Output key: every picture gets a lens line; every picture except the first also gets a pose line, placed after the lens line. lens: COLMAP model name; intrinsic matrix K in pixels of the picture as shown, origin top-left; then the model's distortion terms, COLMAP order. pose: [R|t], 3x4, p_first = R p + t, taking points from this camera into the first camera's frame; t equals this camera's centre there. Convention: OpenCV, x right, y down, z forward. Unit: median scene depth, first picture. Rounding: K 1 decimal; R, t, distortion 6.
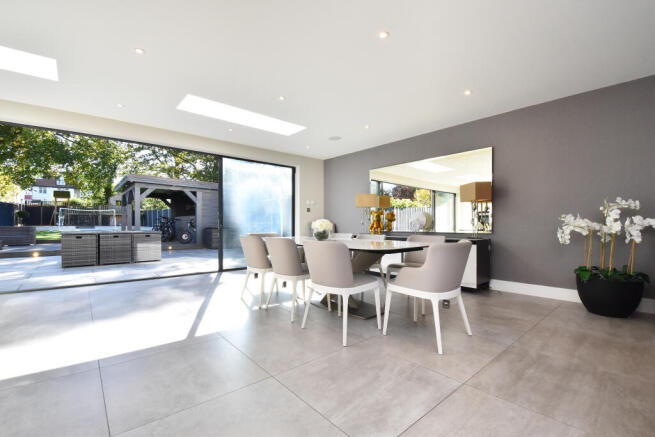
lens RADIAL K [[288.3, 0, 327.1], [0, 288.3, 221.8], [0, 0, 1]] dist [-0.019332, -0.001349]
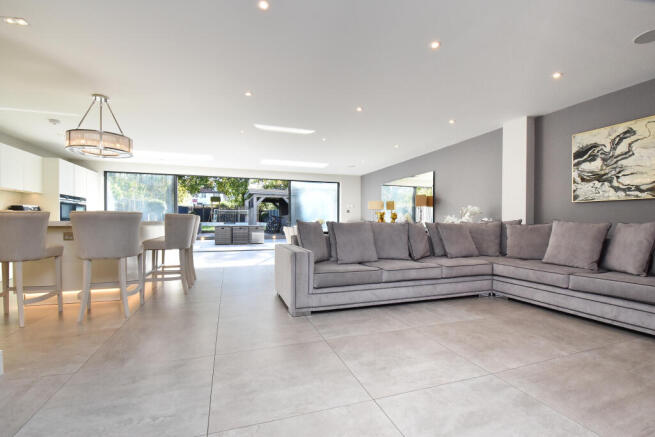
lens RADIAL K [[288.3, 0, 328.5], [0, 288.3, 222.1], [0, 0, 1]] dist [-0.019332, -0.001349]
pose [[0.928724, 0.001166, -0.370771, 0.294773], [0.003030, 0.999938, 0.010735, -0.001091], [0.370760, -0.011093, 0.928662, -0.307705]]
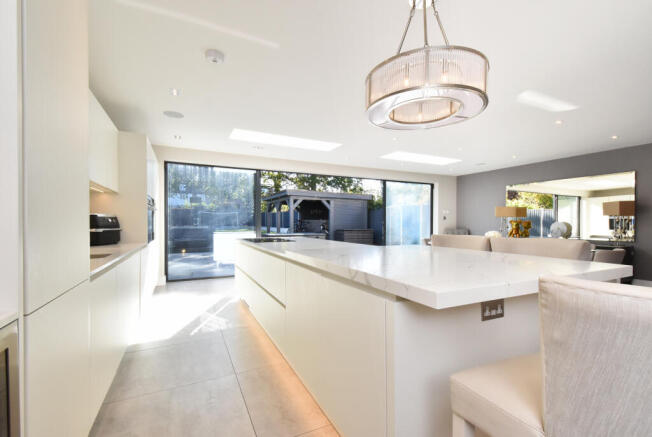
lens RADIAL K [[288.5, 0, 325.2], [0, 288.5, 219.9], [0, 0, 1]] dist [-0.001868, -0.000654]
pose [[0.960874, 0.000572, -0.276987, -0.163108], [-0.001726, 0.999991, -0.003923, -0.020715], [0.276982, 0.004248, 0.960866, -0.251552]]
